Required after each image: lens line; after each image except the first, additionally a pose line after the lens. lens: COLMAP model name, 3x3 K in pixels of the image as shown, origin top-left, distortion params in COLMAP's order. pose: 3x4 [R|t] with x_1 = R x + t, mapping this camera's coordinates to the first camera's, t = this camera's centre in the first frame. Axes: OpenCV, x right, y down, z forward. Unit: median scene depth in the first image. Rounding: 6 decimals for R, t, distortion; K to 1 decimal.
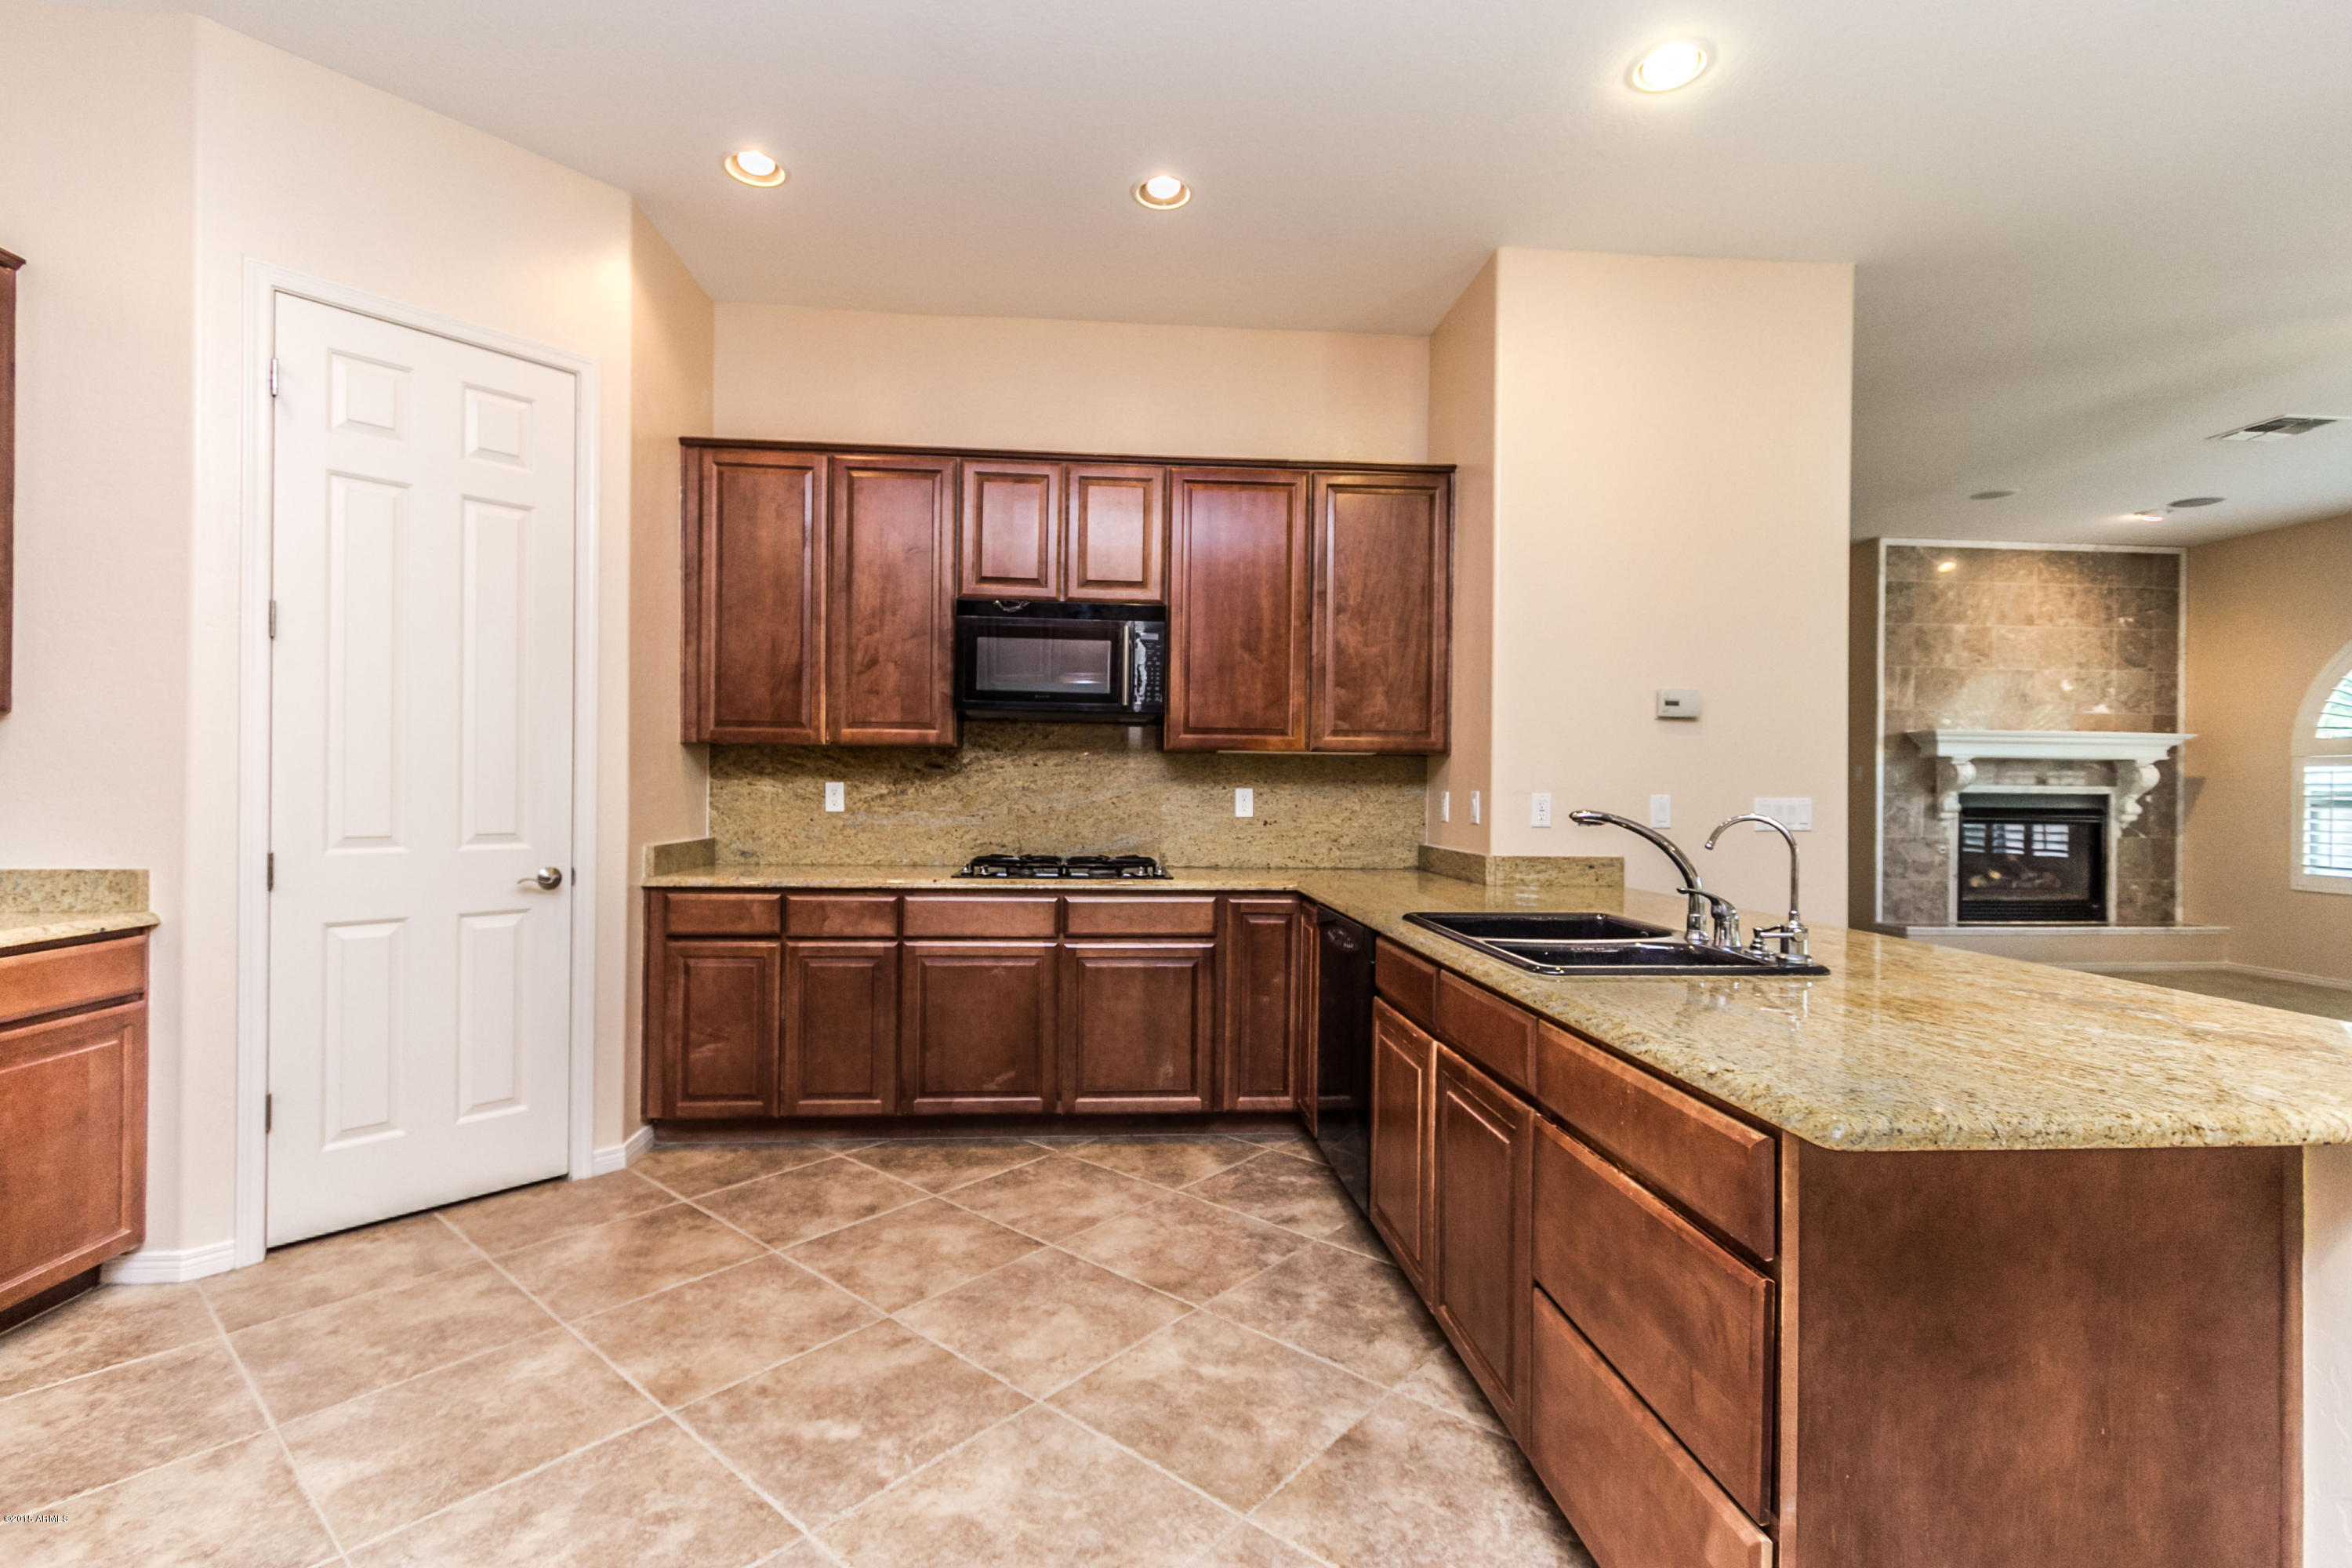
lens RADIAL K [[1038.6, 0, 1176.0], [0, 1038.6, 784.0], [0, 0, 1]] dist [0.000994, -0.000047]
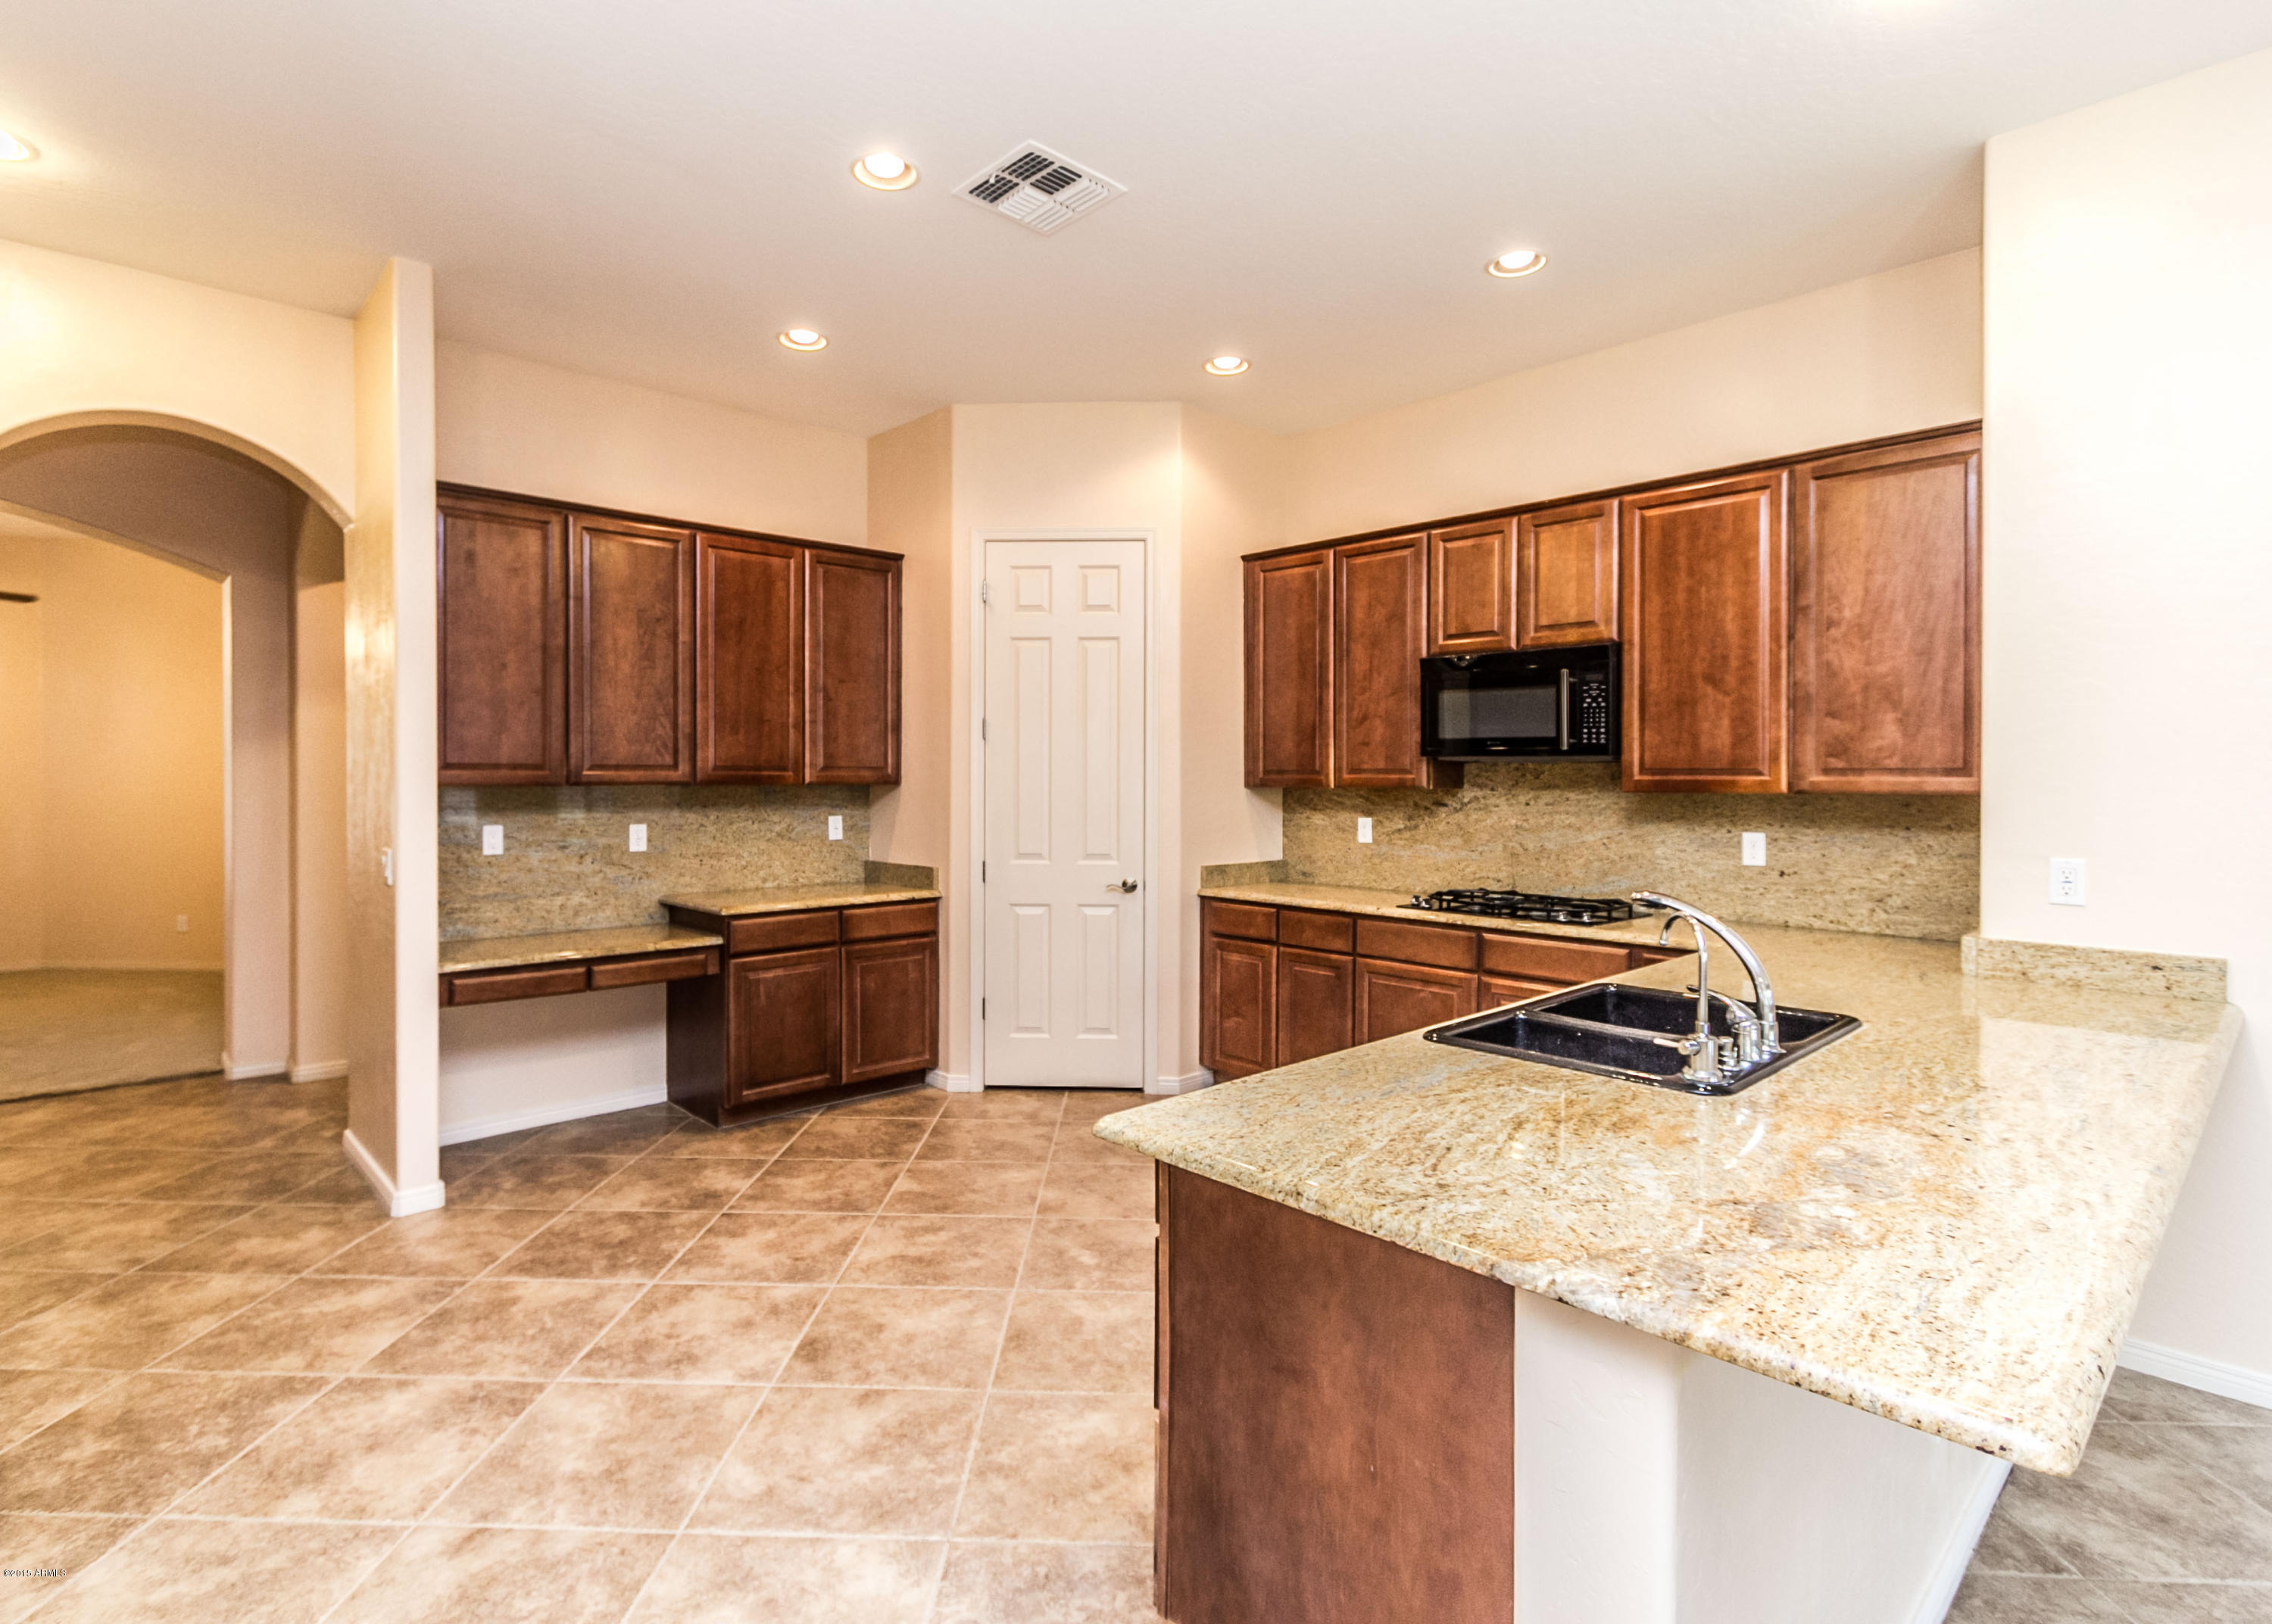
lens RADIAL K [[1098.7, 0, 1127.8], [0, 1098.7, 775.6], [0, 0, 1]] dist [0.003208, -0.000301]
pose [[0.635032, -0.009417, -0.772428, 0.485821], [0.004018, 0.999952, -0.008888, -0.041052], [0.772475, 0.002541, 0.635040, 0.001743]]
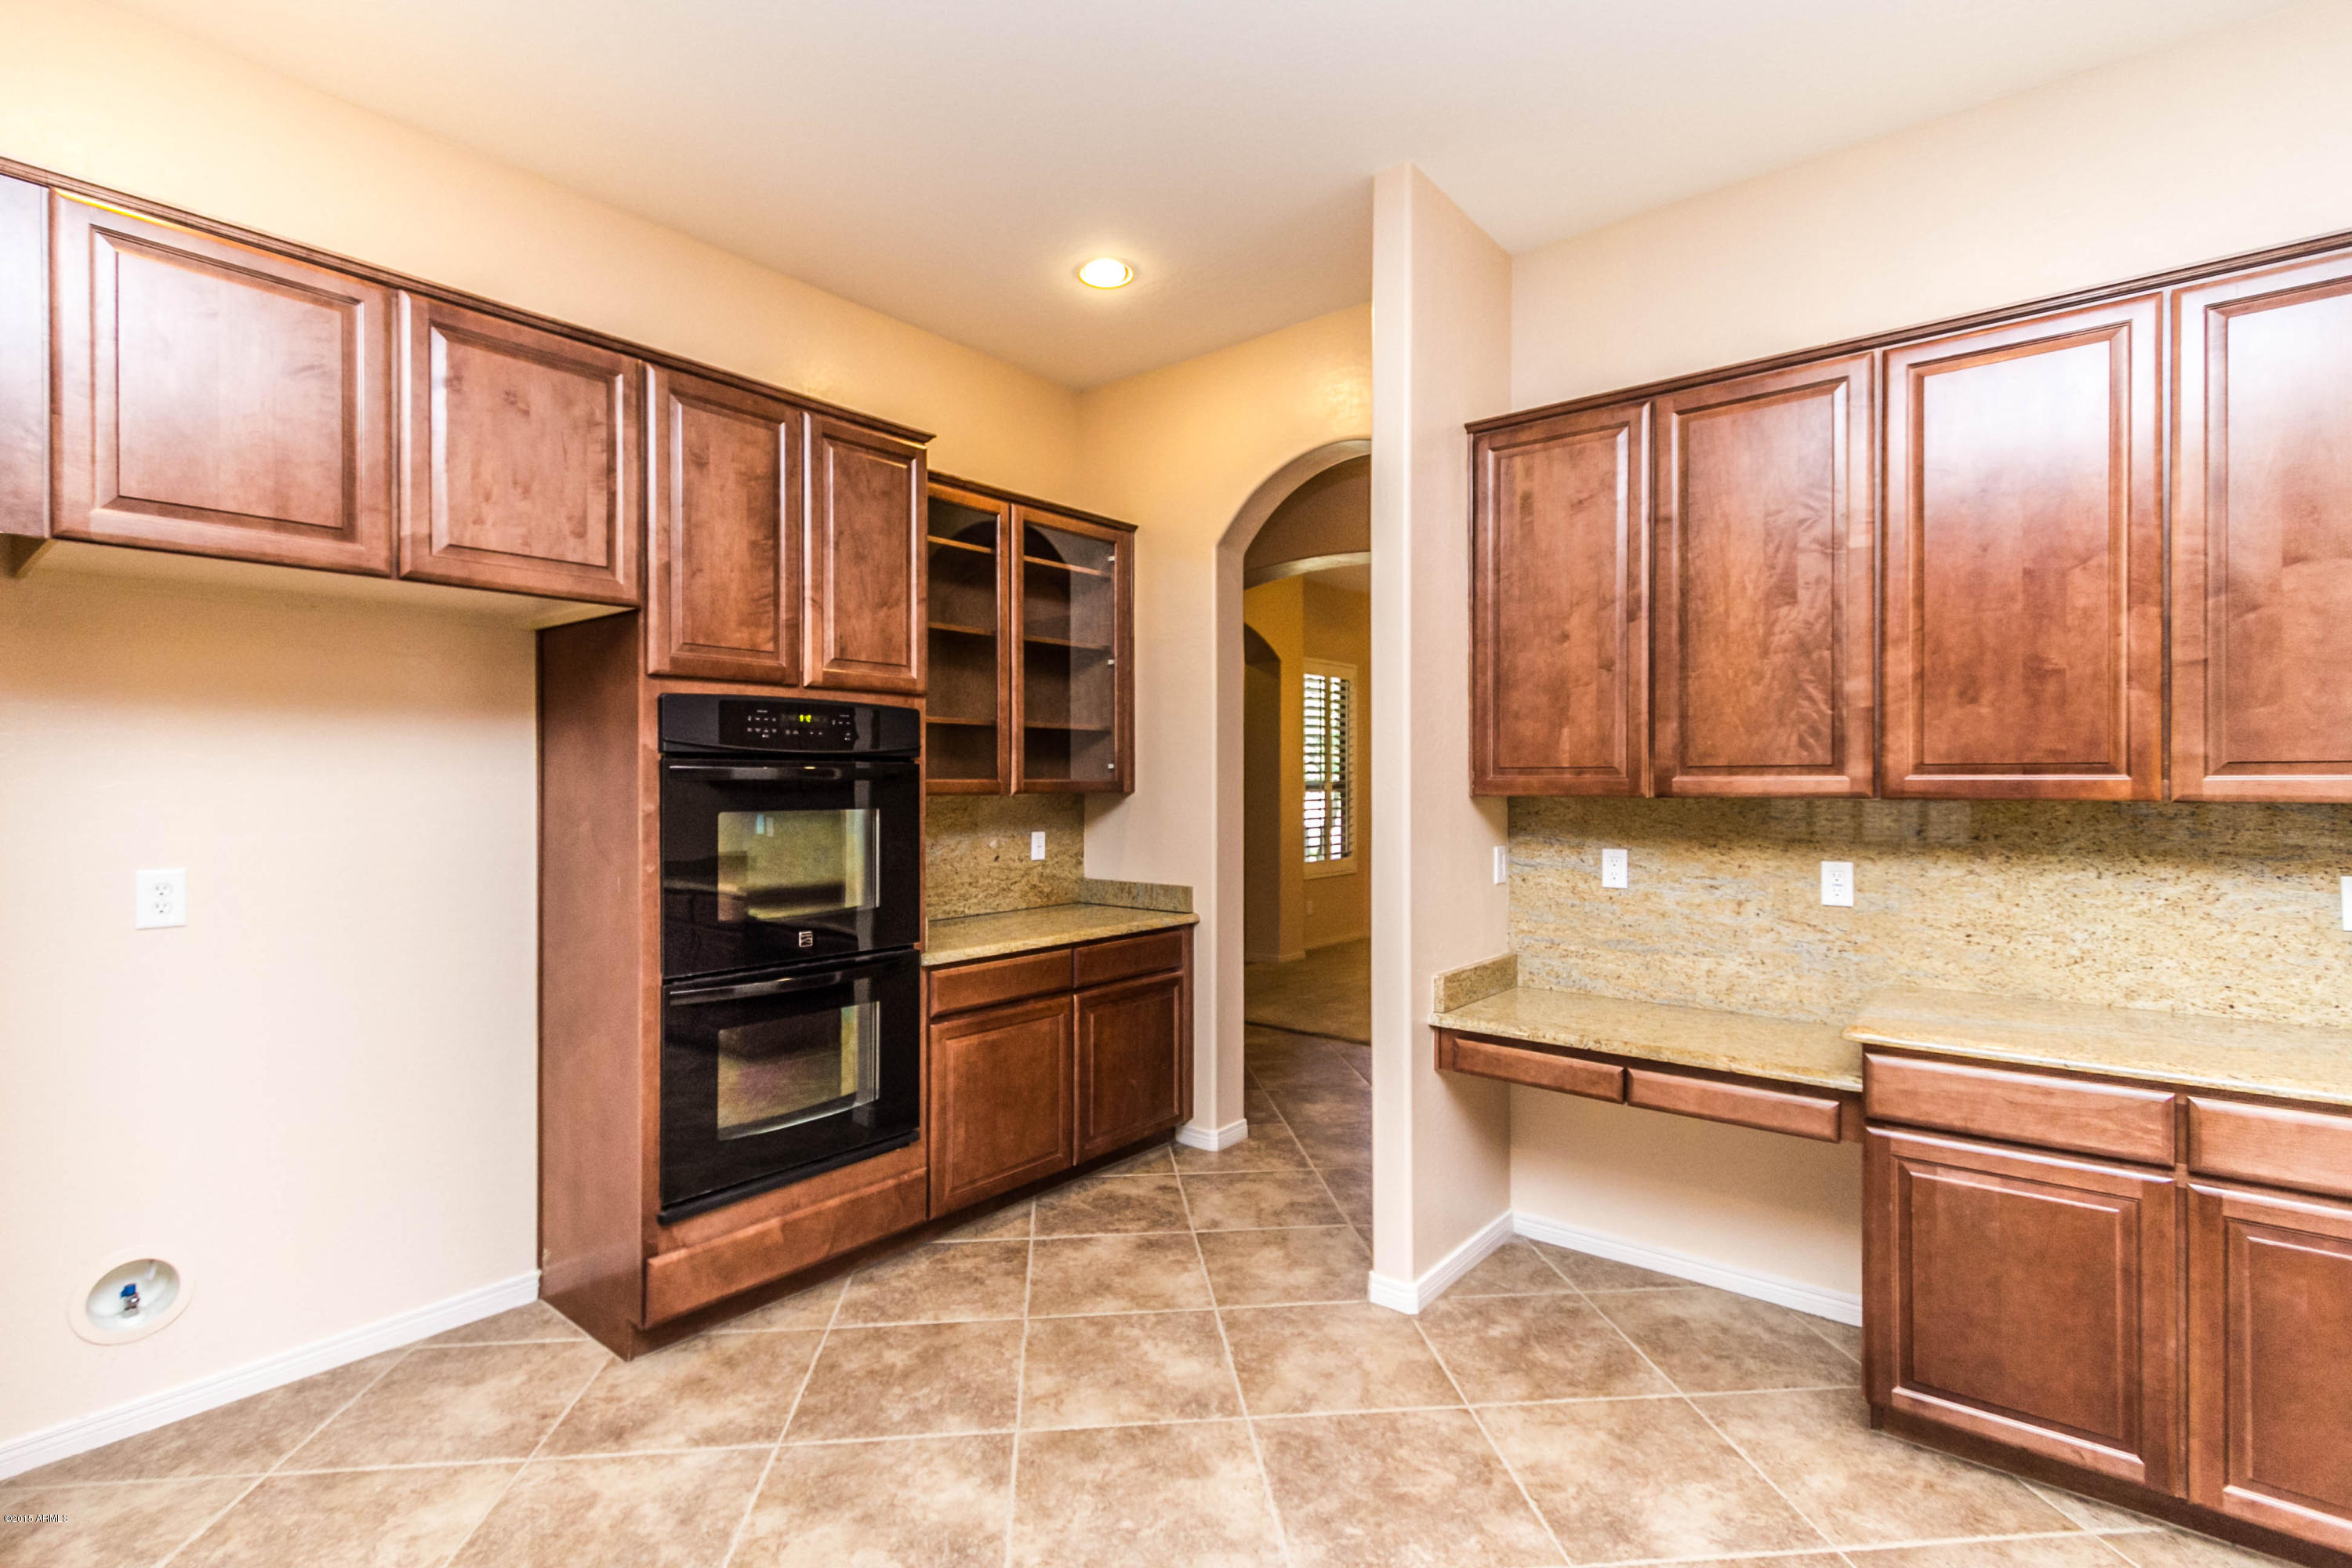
lens RADIAL K [[1093.1, 0, 1176.0], [0, 1093.1, 784.0], [0, 0, 1]] dist [0.002872, 0.000223]
pose [[-0.690314, -0.010858, -0.723428, 0.071400], [-0.009649, 0.999937, -0.005801, -0.044341], [0.723445, 0.002975, -0.690375, 0.521454]]
